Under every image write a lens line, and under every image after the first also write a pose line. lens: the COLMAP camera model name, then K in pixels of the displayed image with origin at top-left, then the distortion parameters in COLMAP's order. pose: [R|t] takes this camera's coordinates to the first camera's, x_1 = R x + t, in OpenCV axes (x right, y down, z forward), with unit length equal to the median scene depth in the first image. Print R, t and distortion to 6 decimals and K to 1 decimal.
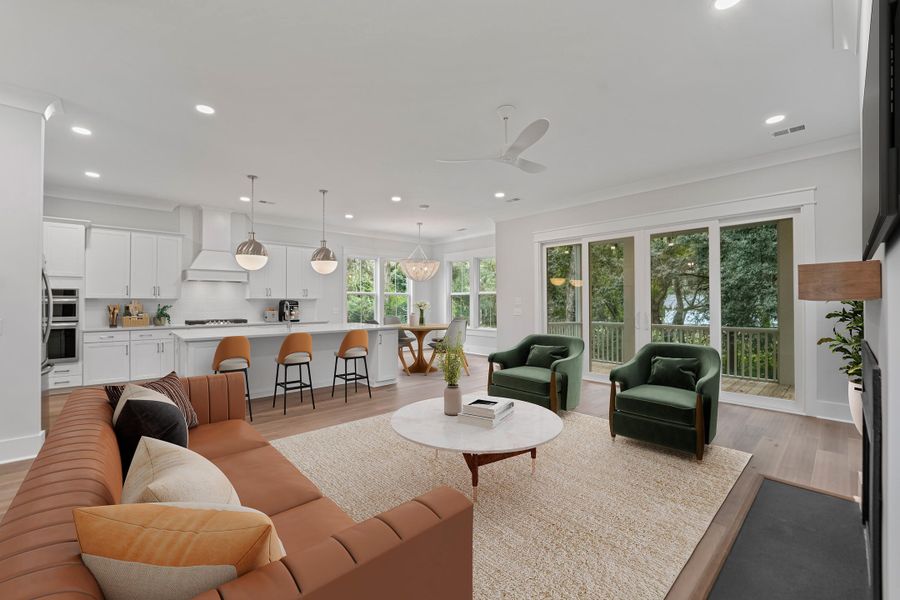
lens RADIAL K [[368.3, 0, 456.1], [0, 368.3, 300.0], [0, 0, 1]] dist [-0.024552, 0.001006]
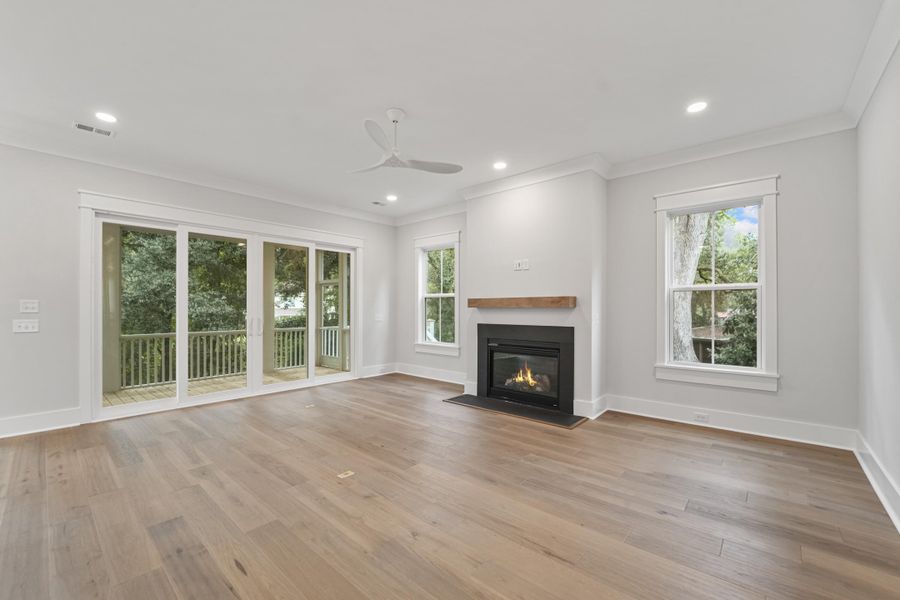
lens RADIAL K [[368.3, 0, 447.8], [0, 368.3, 300.0], [0, 0, 1]] dist [-0.024552, 0.001006]
pose [[-0.117907, 0.024068, 0.992733, -0.499016], [-0.003819, 0.999688, -0.024690, 0.005462], [-0.993017, -0.006702, -0.117778, 0.565504]]
